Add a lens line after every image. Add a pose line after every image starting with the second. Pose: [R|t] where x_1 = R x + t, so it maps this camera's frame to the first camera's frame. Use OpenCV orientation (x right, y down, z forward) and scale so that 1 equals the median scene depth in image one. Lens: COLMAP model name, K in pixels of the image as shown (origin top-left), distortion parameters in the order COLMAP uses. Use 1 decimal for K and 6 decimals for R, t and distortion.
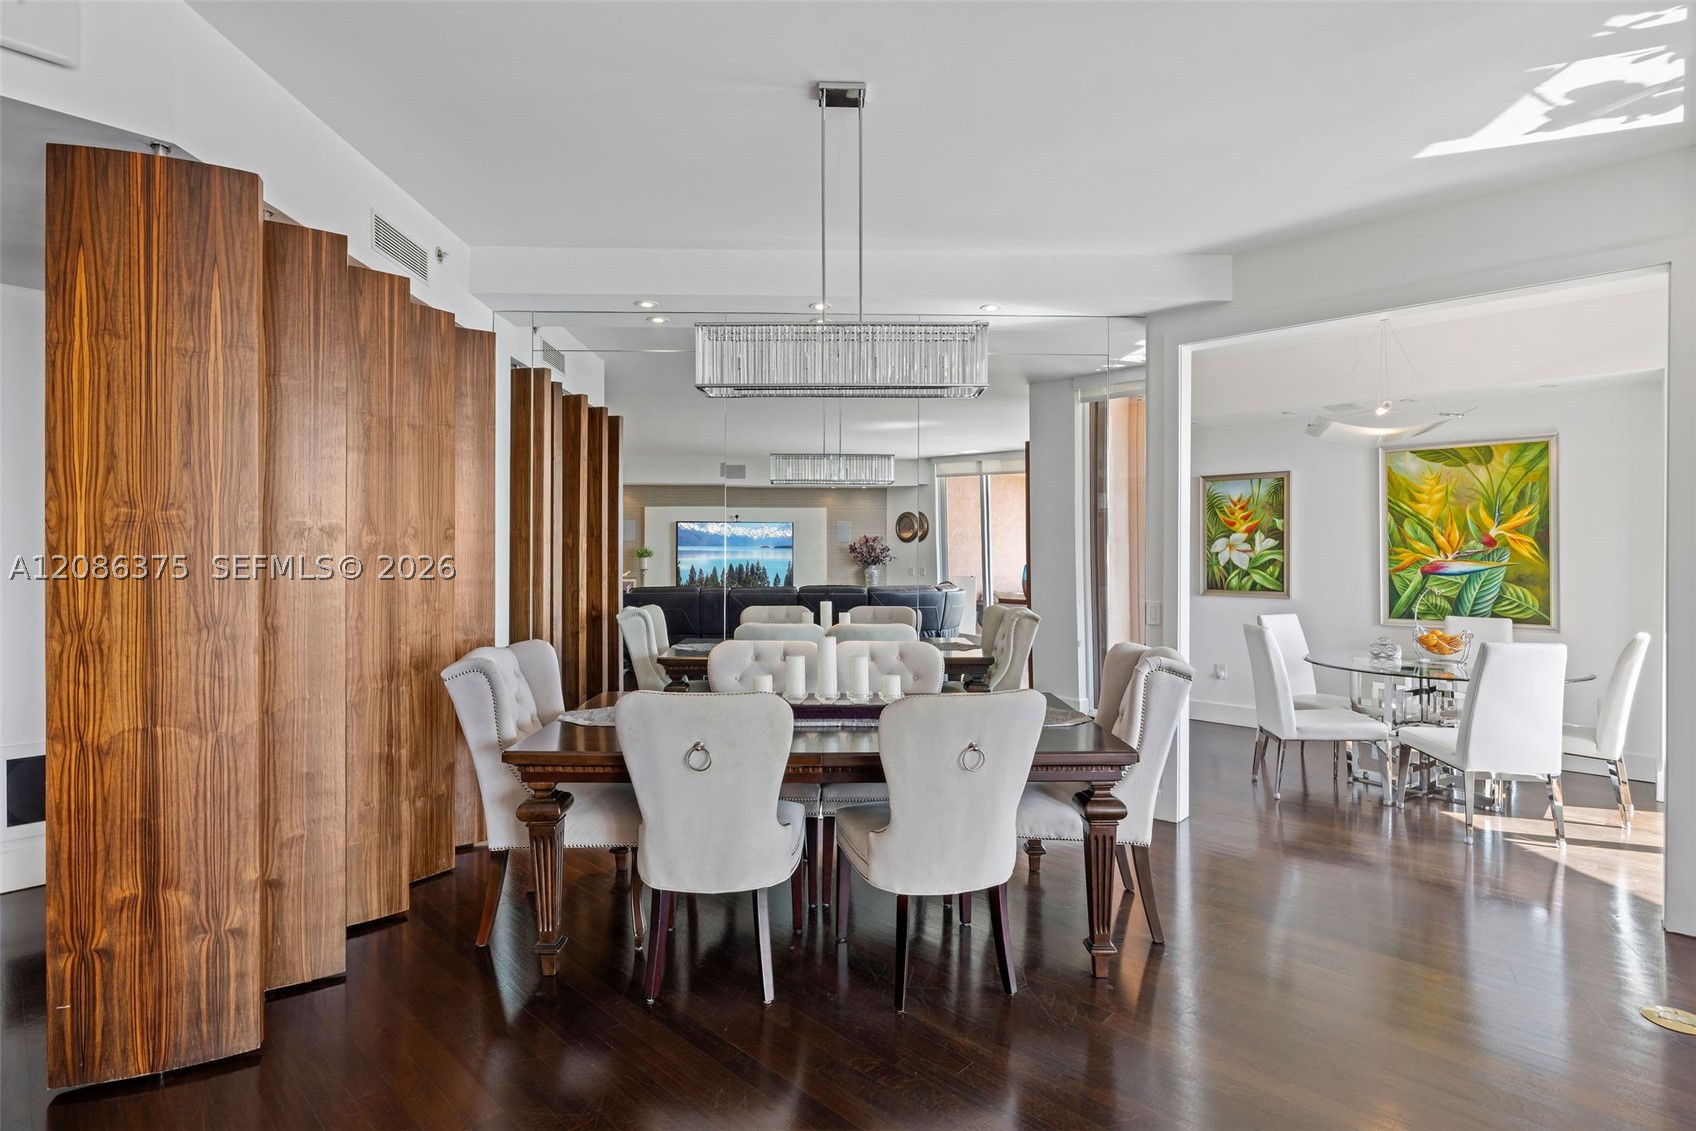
lens RADIAL K [[820.1, 0, 842.6], [0, 820.1, 562.2], [0, 0, 1]] dist [0.016220, 0.000050]
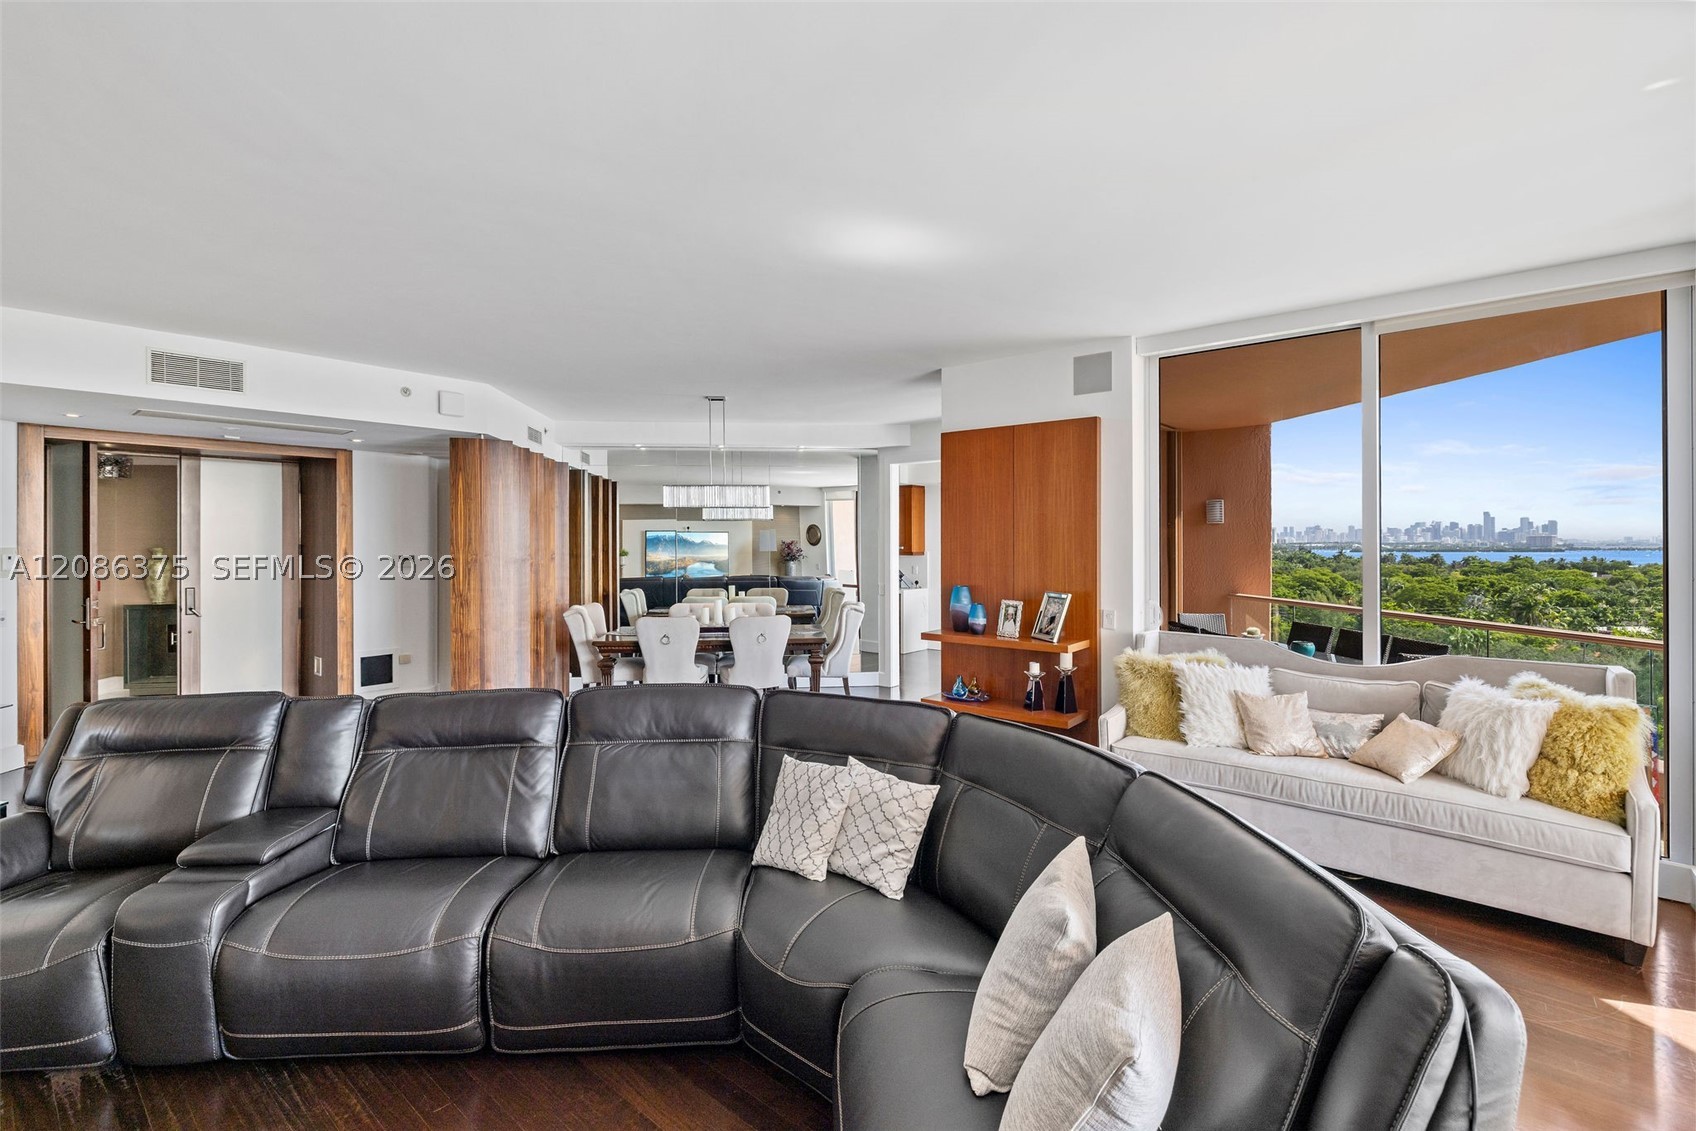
lens RADIAL K [[729.8, 0, 847.4], [0, 729.8, 549.5], [0, 0, 1]] dist [-0.000028, 0.000049]
pose [[0.997241, -0.008853, 0.073700, 0.155431], [0.009314, 0.999939, -0.005903, -0.030239], [-0.073643, 0.006574, 0.997263, -0.906304]]
